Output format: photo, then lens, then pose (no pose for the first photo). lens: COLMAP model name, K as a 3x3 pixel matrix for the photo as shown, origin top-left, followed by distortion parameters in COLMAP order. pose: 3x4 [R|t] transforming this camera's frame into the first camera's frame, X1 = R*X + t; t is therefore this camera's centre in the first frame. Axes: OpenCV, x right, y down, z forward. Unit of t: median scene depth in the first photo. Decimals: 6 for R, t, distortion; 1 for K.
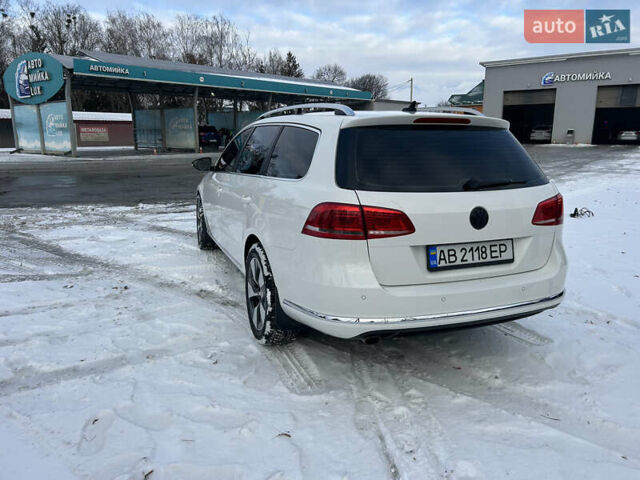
lens RADIAL K [[497.5, 0, 320.7], [0, 497.5, 236.7], [0, 0, 1]] dist [0.054701, -0.048180]
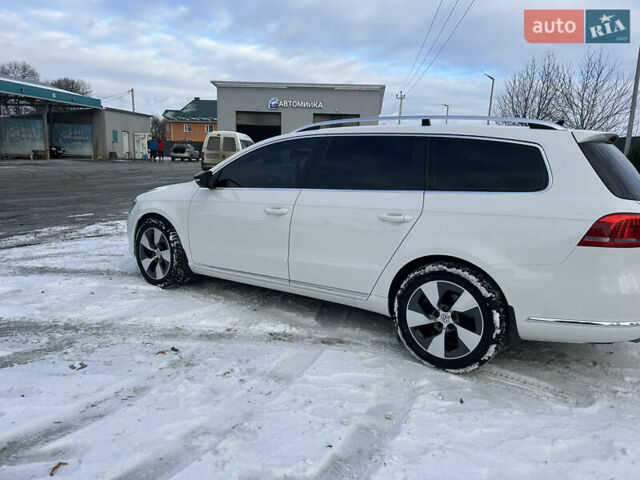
lens RADIAL K [[497.5, 0, 320.7], [0, 497.5, 243.8], [0, 0, 1]] dist [0.054701, -0.048180]
pose [[0.818204, -0.077095, 0.569735, -0.114654], [0.087294, 0.996138, 0.009429, -0.007229], [-0.568262, 0.042020, 0.821774, 0.051529]]
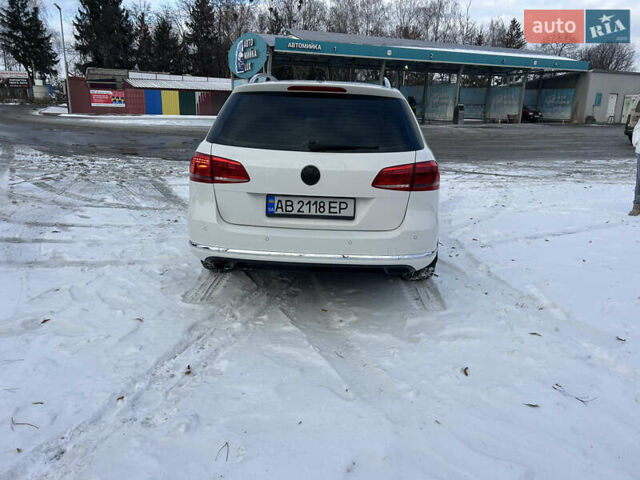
lens RADIAL K [[497.5, 0, 322.1], [0, 497.5, 241.9], [0, 0, 1]] dist [0.054701, -0.048180]
pose [[0.907802, 0.130062, -0.398721, 0.087674], [-0.106936, 0.991058, 0.079809, 0.002209], [0.405536, -0.029813, 0.913593, -0.004020]]
